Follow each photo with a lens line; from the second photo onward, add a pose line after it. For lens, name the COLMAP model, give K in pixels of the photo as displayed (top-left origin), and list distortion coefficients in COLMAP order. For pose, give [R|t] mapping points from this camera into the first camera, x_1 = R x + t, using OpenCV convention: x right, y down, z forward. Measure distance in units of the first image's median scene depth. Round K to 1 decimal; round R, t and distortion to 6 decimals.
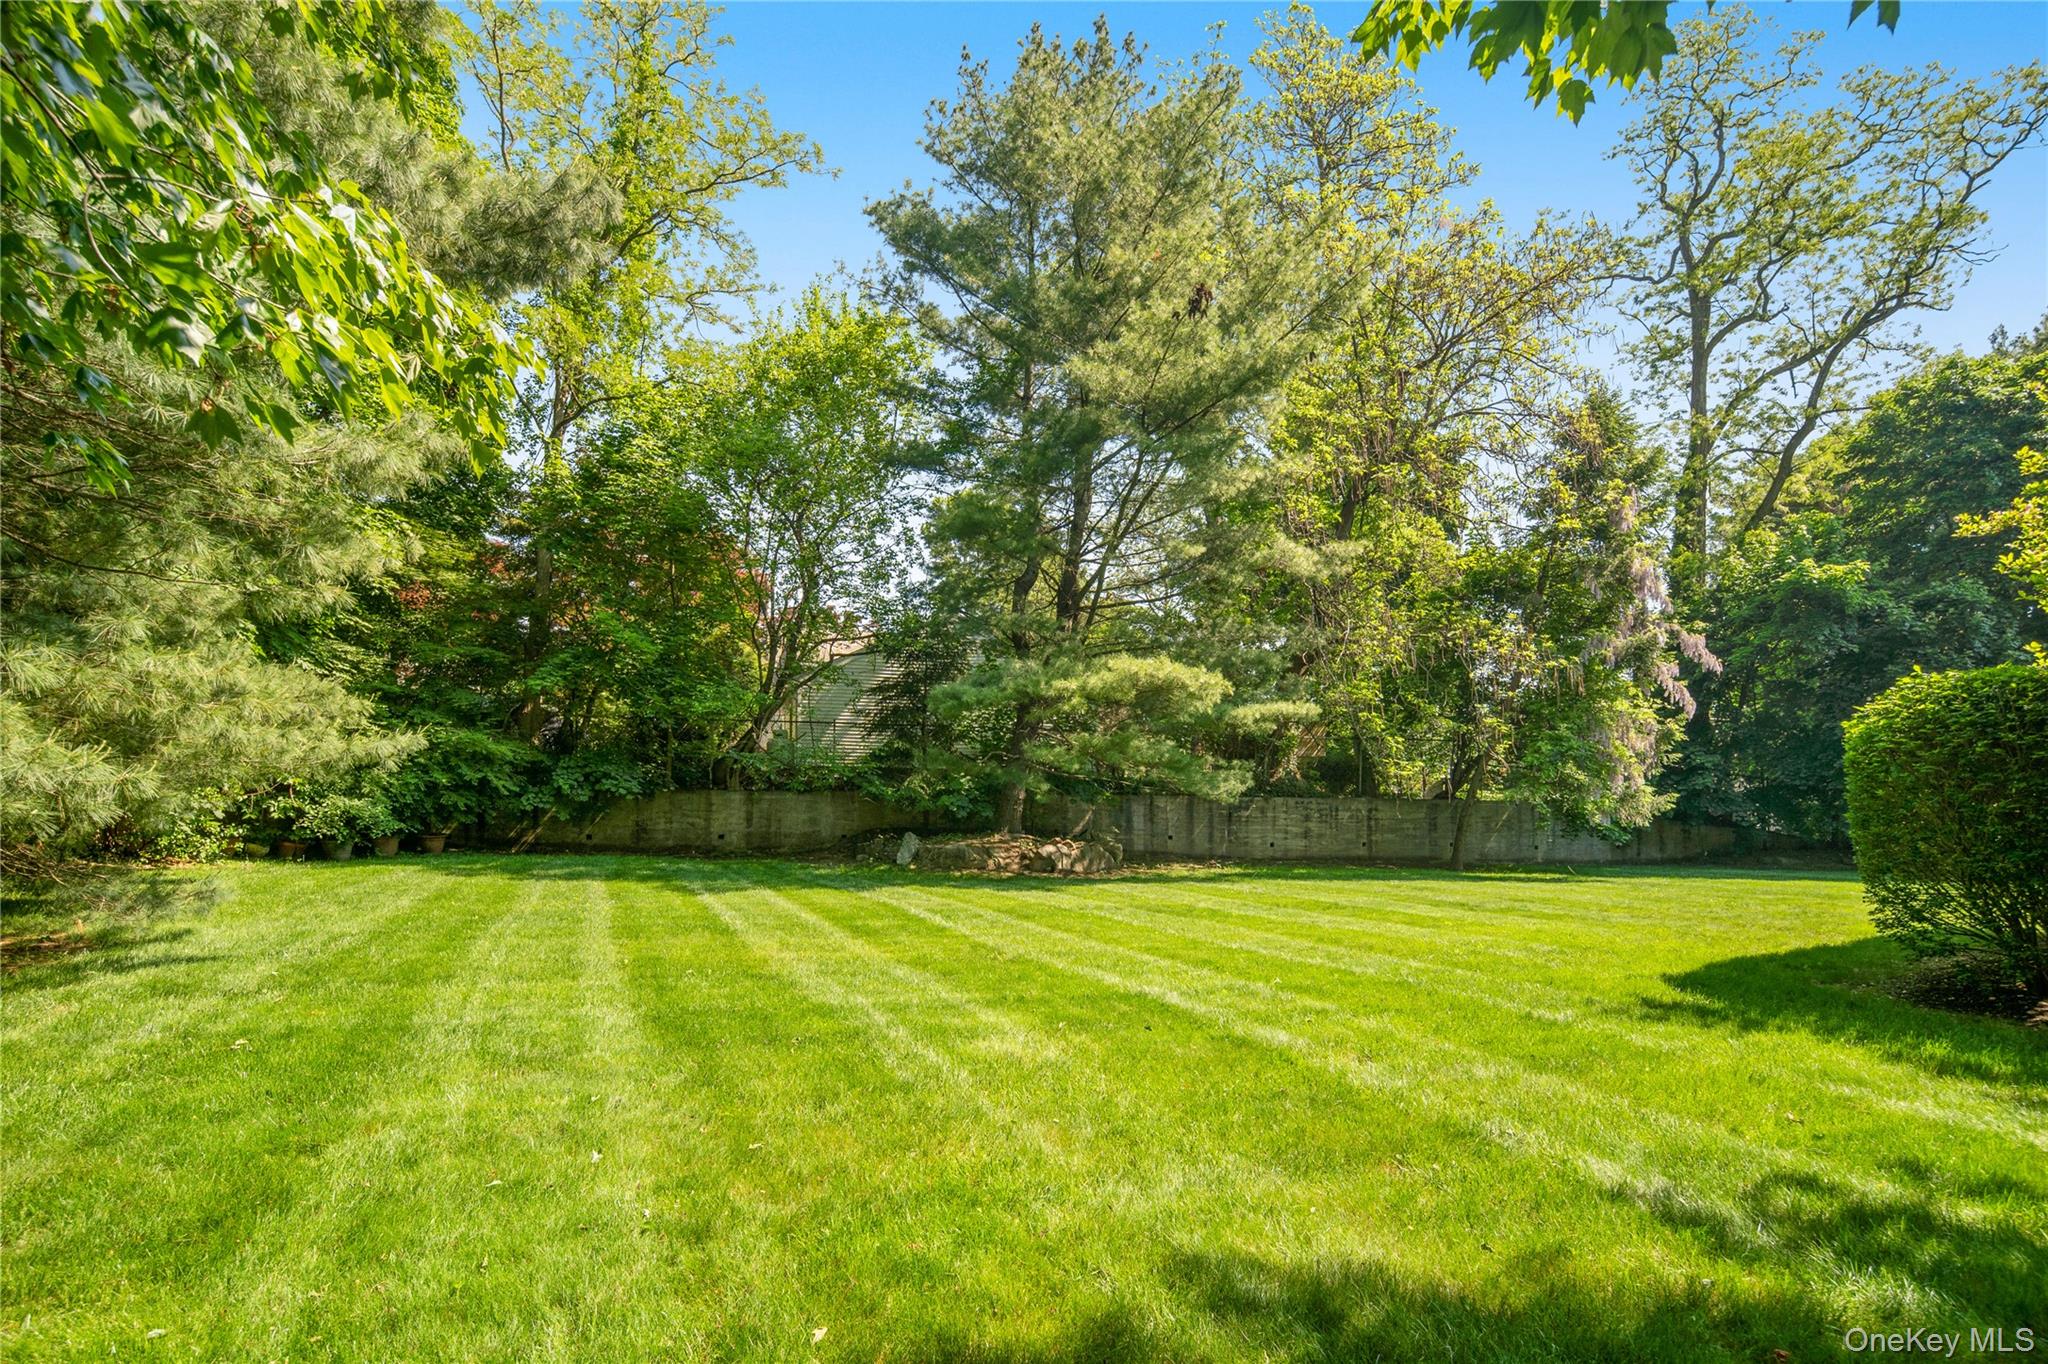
lens RADIAL K [[1020.7, 0, 1019.0], [0, 1020.7, 680.5], [0, 0, 1]] dist [-0.003347, -0.001106]
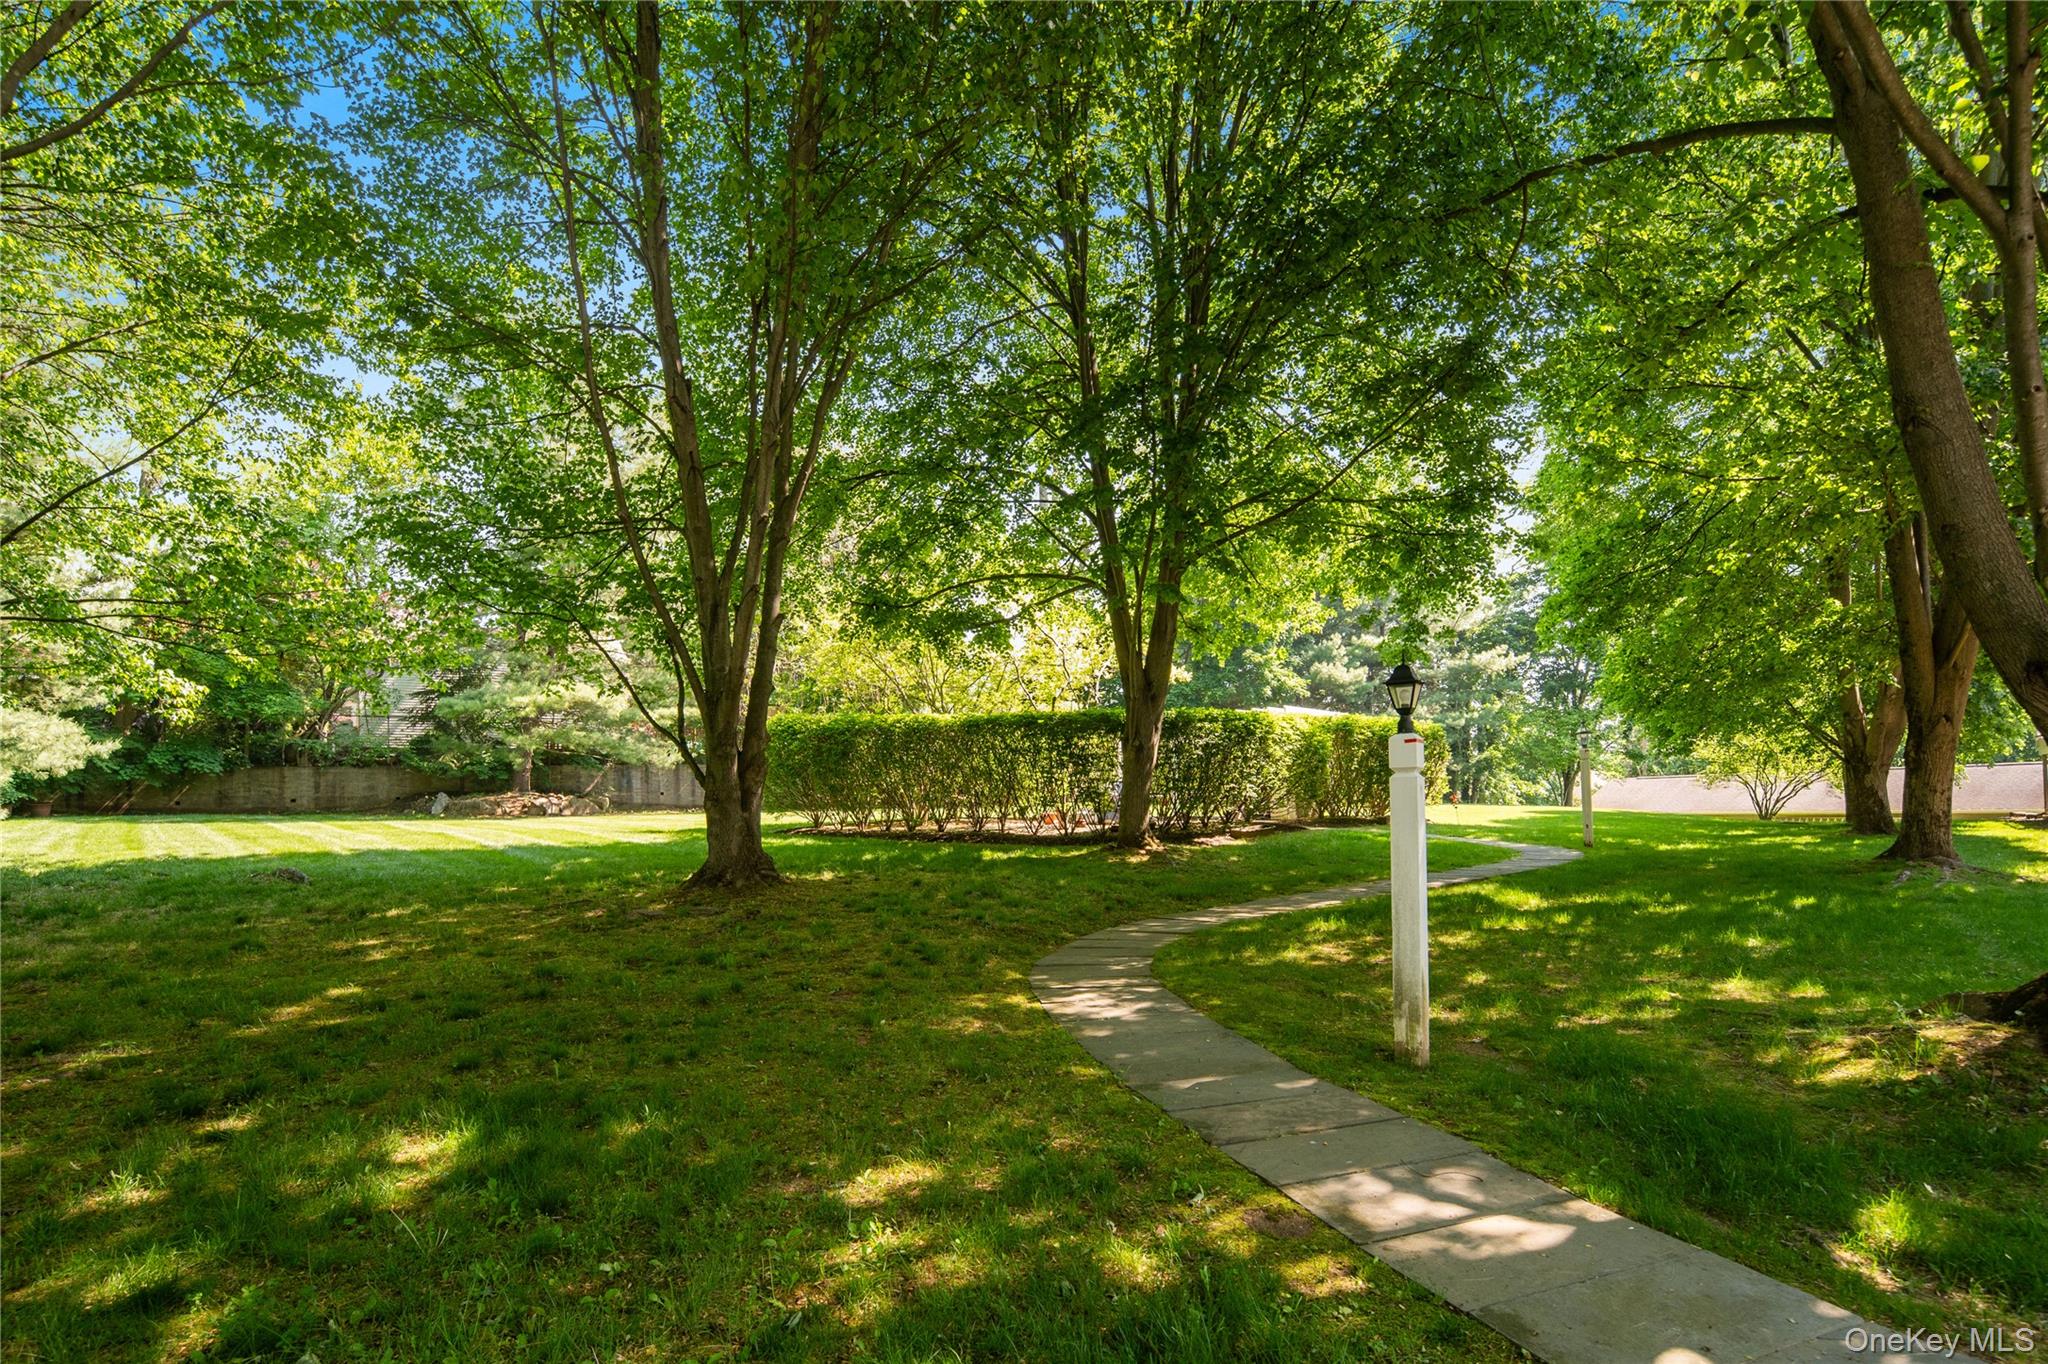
lens RADIAL K [[1020.7, 0, 1033.0], [0, 1020.7, 690.9], [0, 0, 1]] dist [-0.003347, -0.001106]
pose [[0.949074, 0.002501, 0.315042, 0.237851], [-0.014489, 0.999257, 0.035716, -0.061962], [-0.314719, -0.038461, 0.948405, -0.651673]]
